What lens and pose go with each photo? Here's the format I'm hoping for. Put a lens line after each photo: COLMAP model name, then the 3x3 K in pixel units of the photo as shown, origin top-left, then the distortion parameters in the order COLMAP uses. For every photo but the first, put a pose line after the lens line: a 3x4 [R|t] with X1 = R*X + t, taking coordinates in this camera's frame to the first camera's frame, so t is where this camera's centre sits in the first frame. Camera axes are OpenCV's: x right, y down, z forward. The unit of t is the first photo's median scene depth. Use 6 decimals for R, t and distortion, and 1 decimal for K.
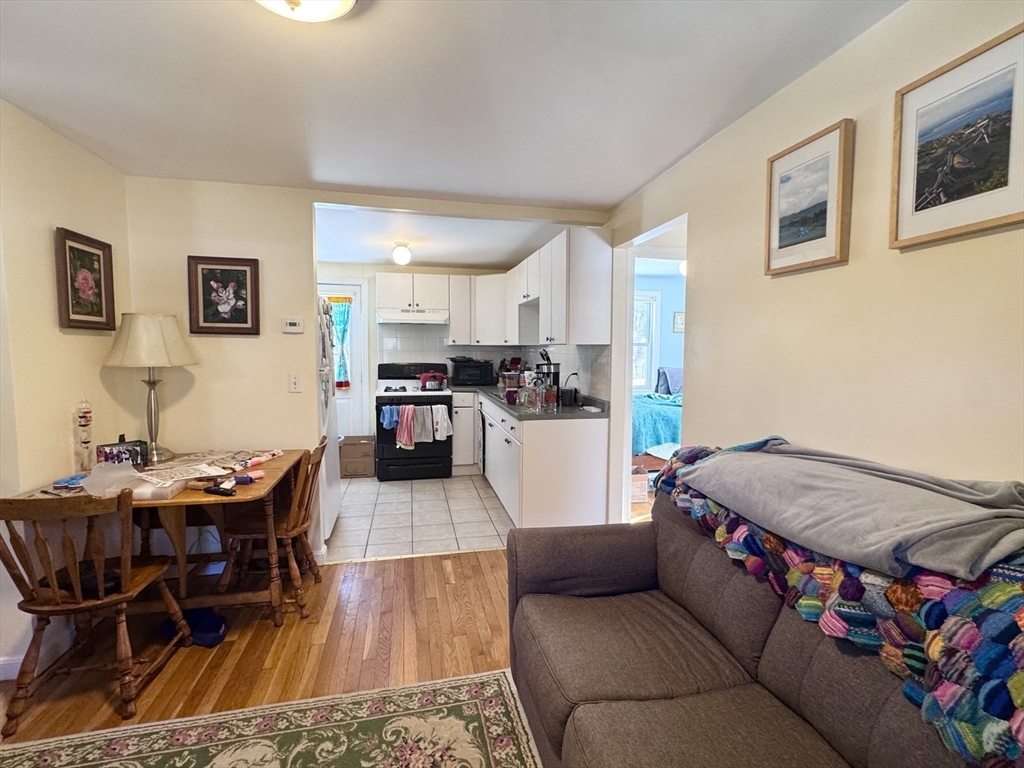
lens RADIAL K [[480.6, 0, 509.2], [0, 480.6, 382.9], [0, 0, 1]] dist [-0.004387, 0.000031]
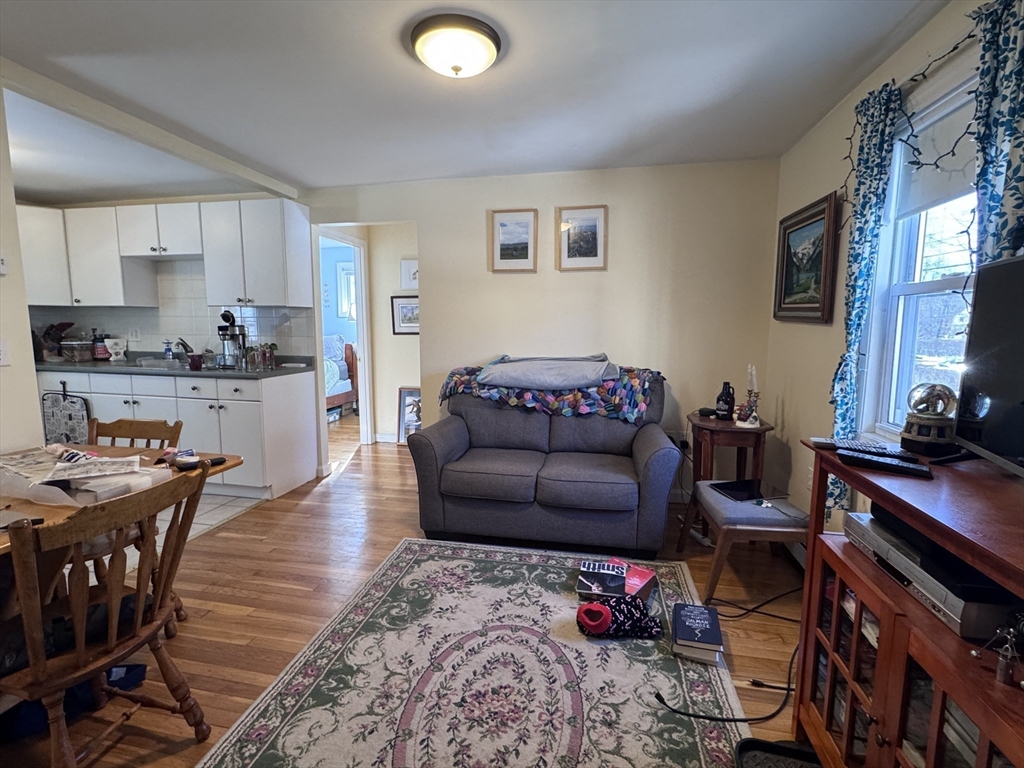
lens RADIAL K [[480.6, 0, 509.2], [0, 480.6, 382.9], [0, 0, 1]] dist [-0.004387, 0.000031]
pose [[0.408462, -0.115702, 0.905412, -1.337094], [0.061972, 0.993160, 0.098958, 0.032942], [-0.910669, 0.015690, 0.412839, 0.166494]]
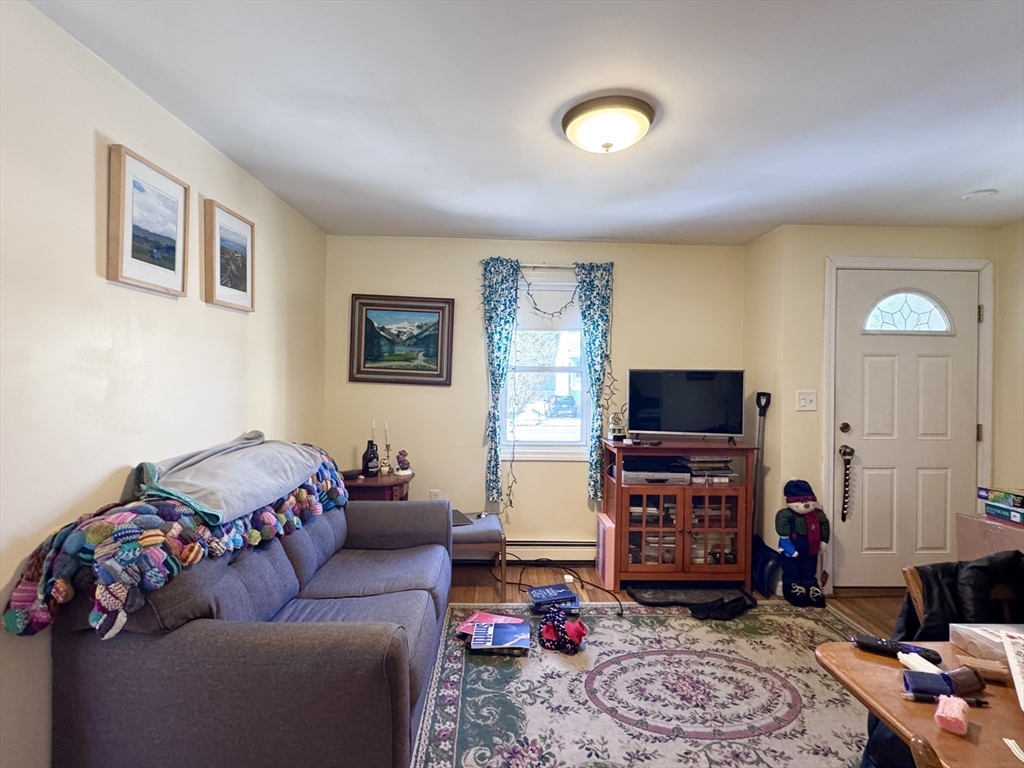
lens RADIAL K [[480.6, 0, 509.2], [0, 480.6, 382.9], [0, 0, 1]] dist [-0.004387, 0.000031]
pose [[-0.979353, -0.024607, 0.200656, -0.335124], [-0.007550, 0.996324, 0.085336, -0.133527], [-0.202018, 0.082060, -0.975938, 1.845599]]
